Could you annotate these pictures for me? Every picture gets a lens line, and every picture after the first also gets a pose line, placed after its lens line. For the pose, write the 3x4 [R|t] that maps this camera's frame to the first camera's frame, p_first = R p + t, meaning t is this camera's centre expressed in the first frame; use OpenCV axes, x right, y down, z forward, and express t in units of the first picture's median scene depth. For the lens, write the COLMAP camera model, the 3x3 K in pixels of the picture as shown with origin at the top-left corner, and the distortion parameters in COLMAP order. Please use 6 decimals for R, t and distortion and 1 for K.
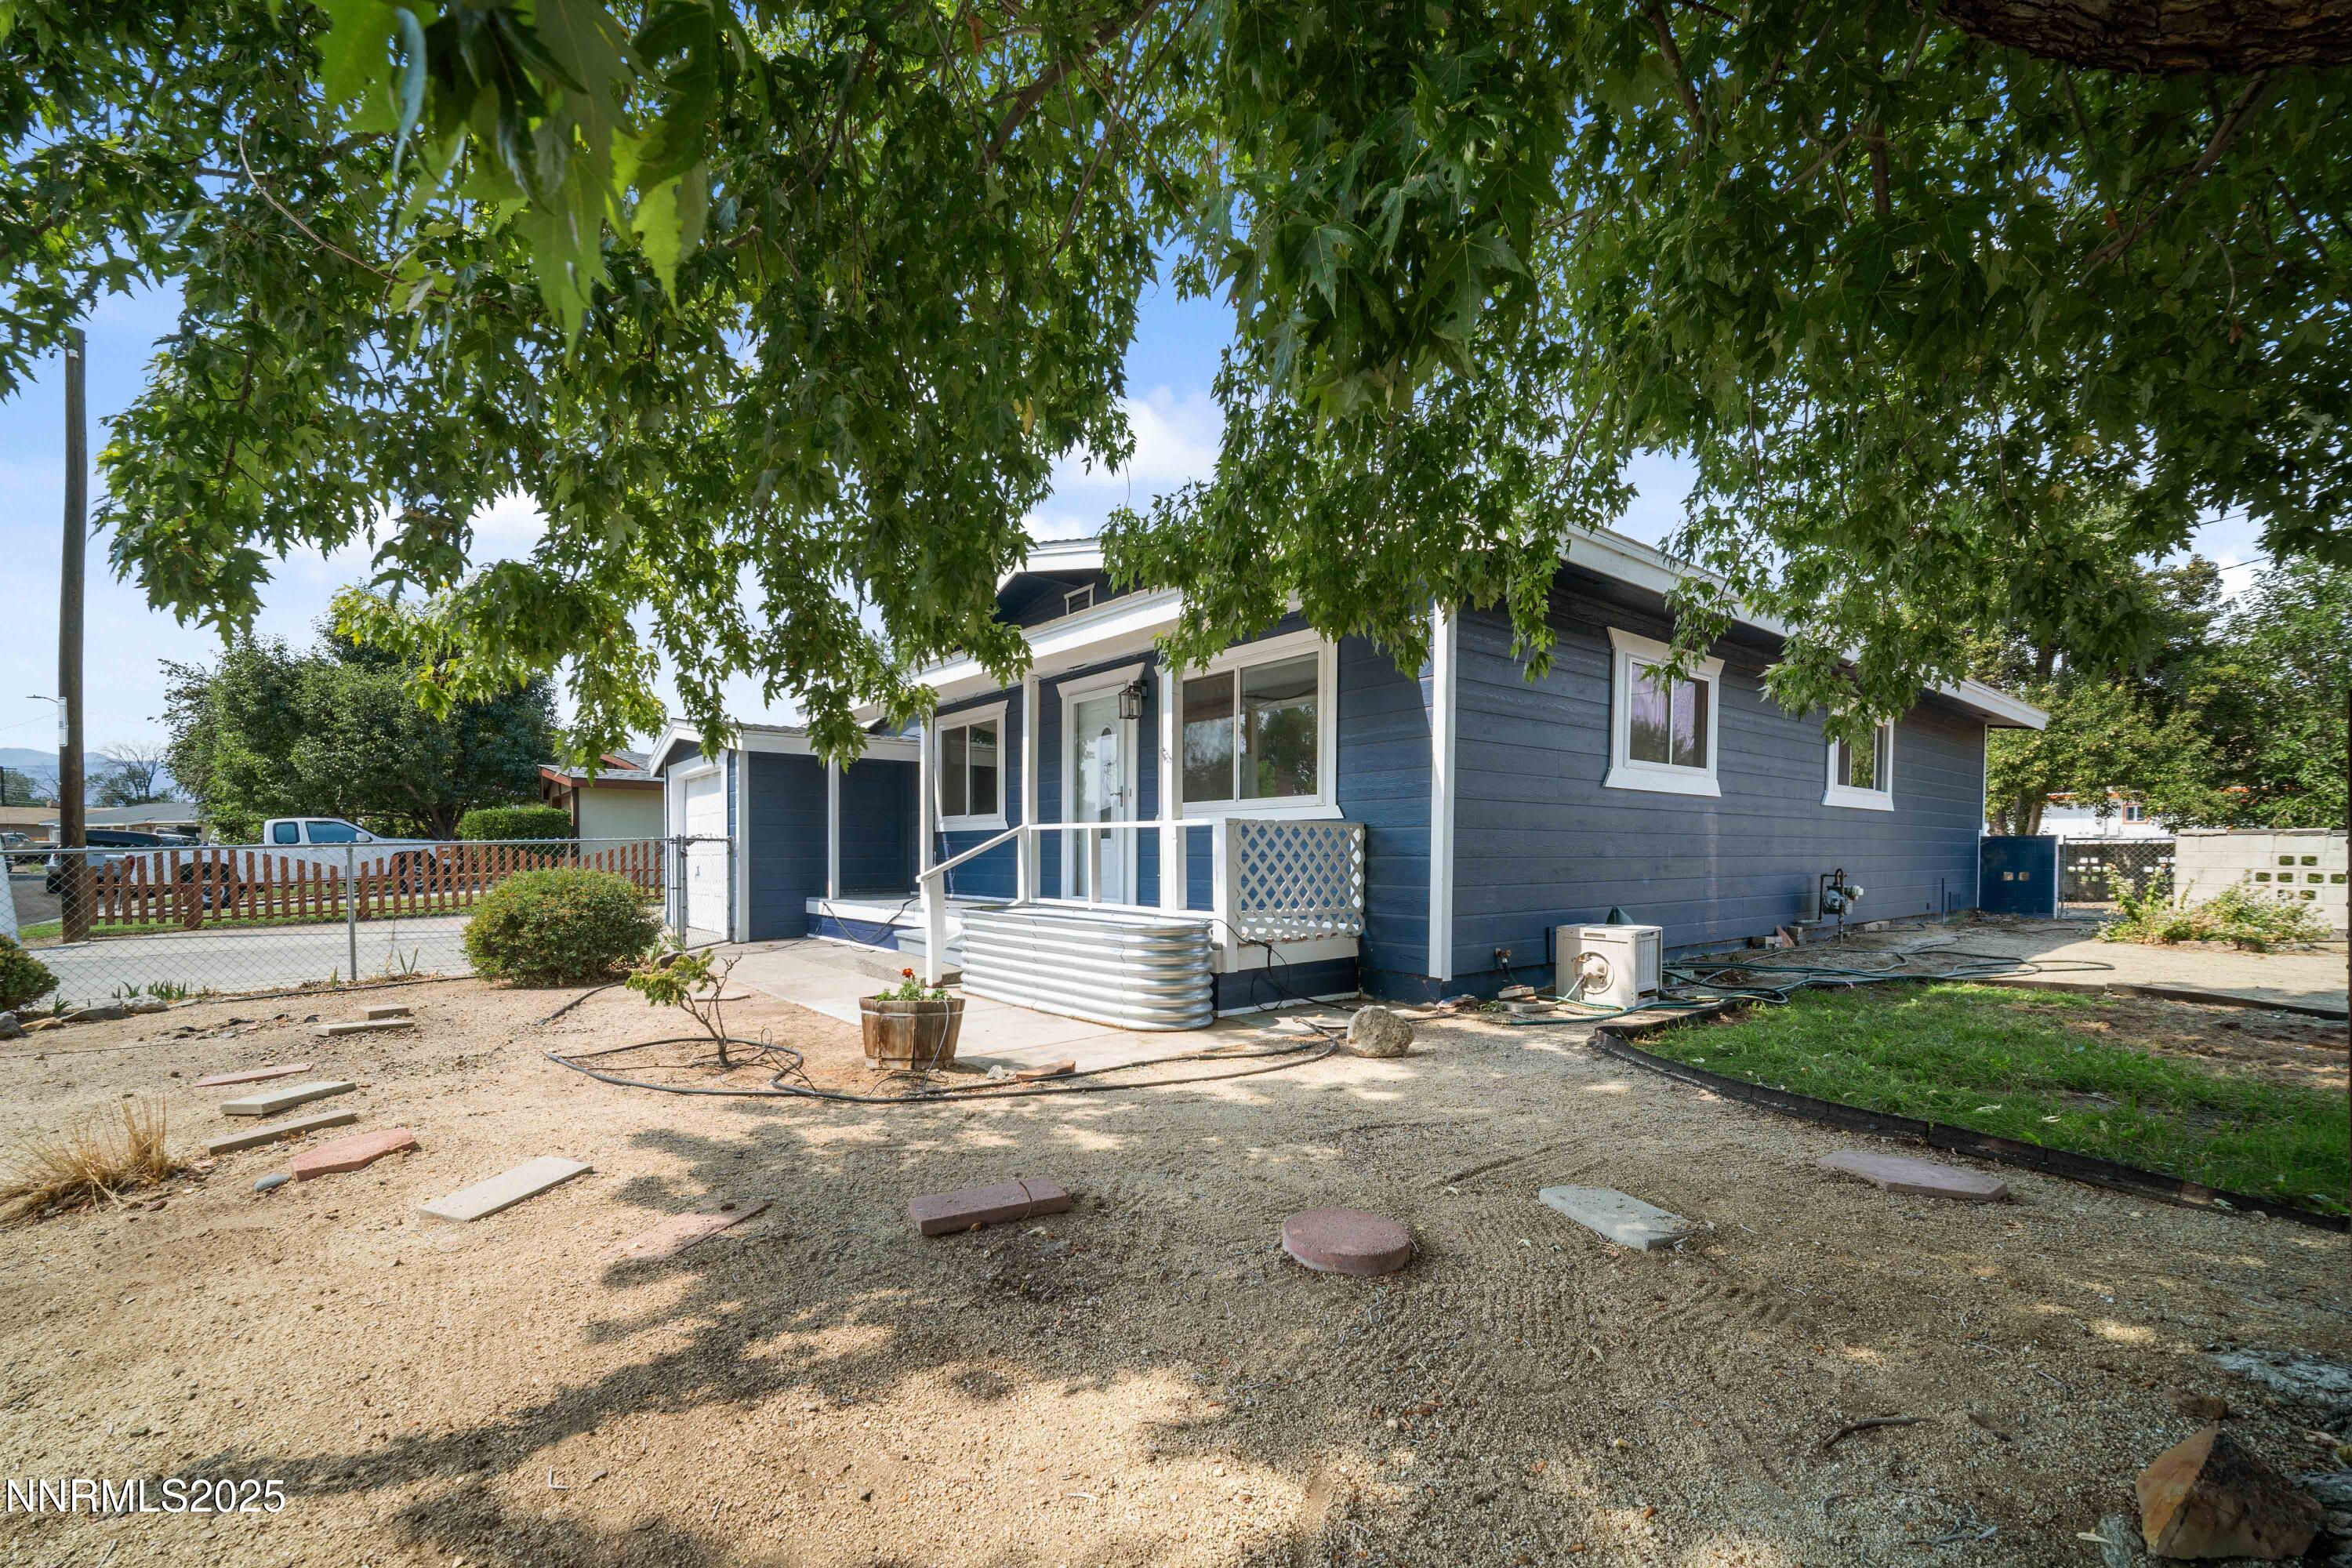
lens RADIAL K [[971.5, 0, 1160.6], [0, 971.5, 876.7], [0, 0, 1]] dist [0.002391, 0.000239]
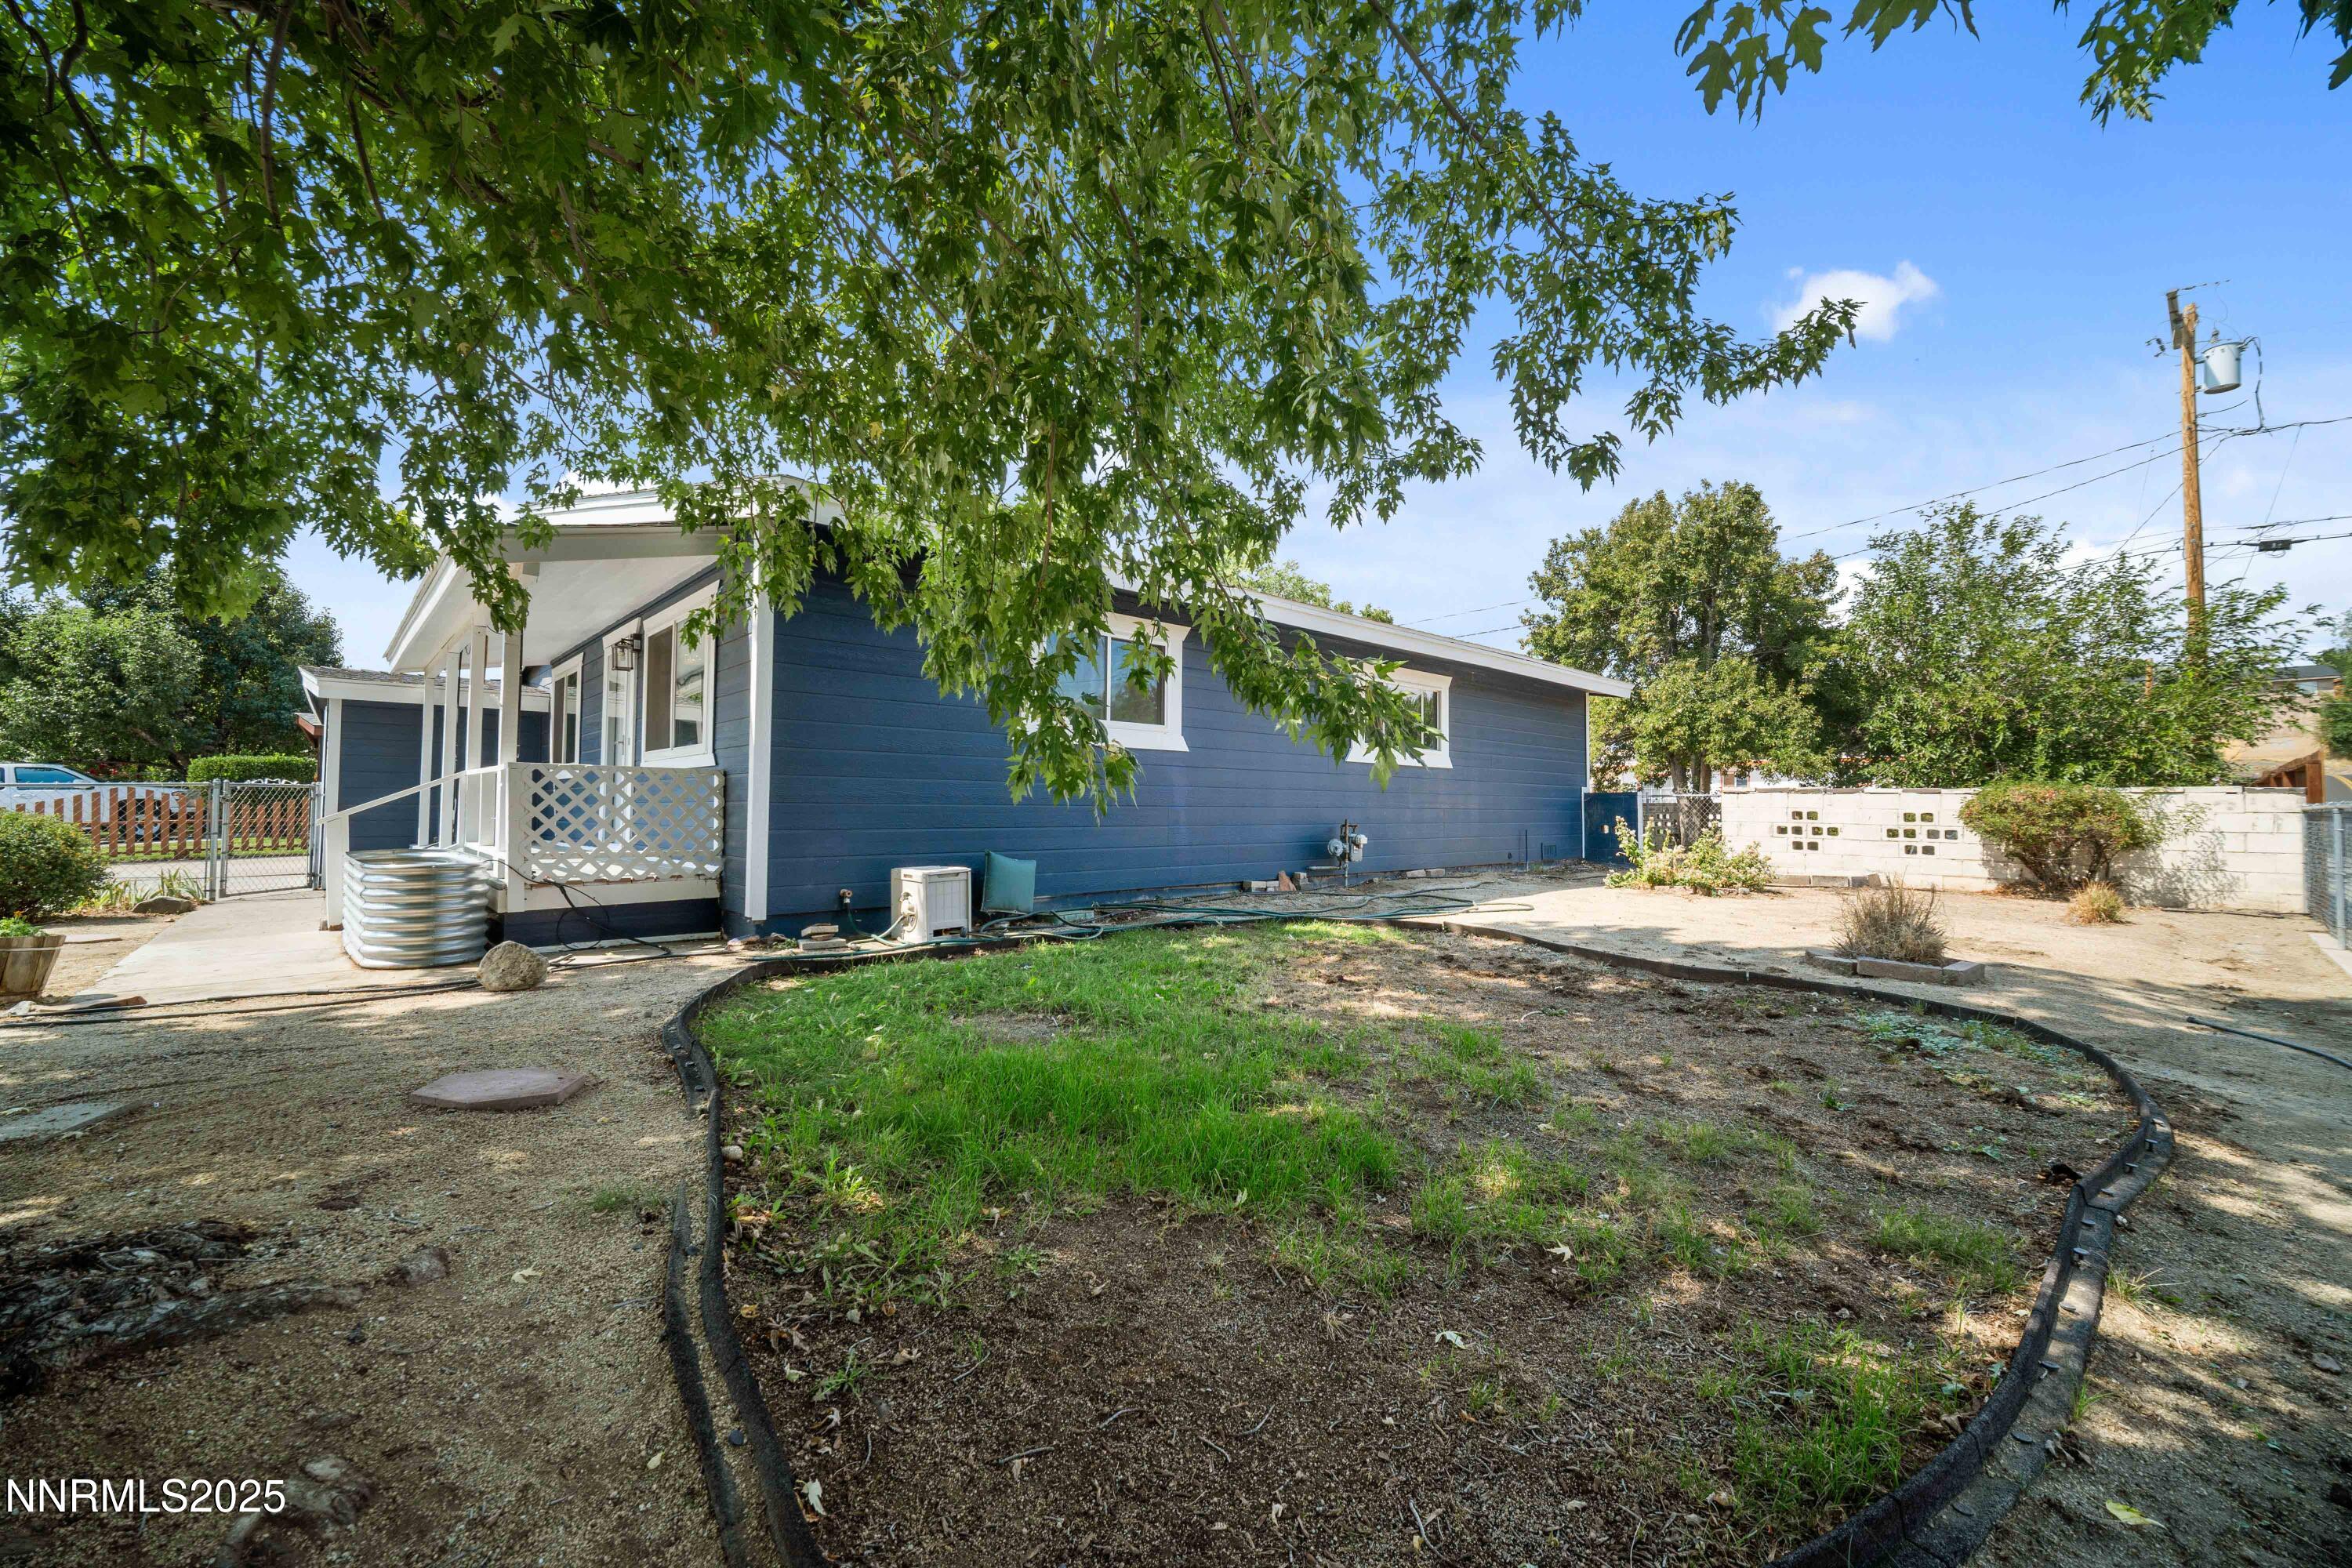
lens RADIAL K [[932.4, 0, 1184.5], [0, 932.4, 775.2], [0, 0, 1]] dist [-0.003714, 0.001517]
pose [[0.997309, 0.008792, 0.072777, 0.263615], [-0.004354, 0.998133, -0.060919, 0.004118], [-0.073177, 0.060438, 0.995486, -0.017031]]
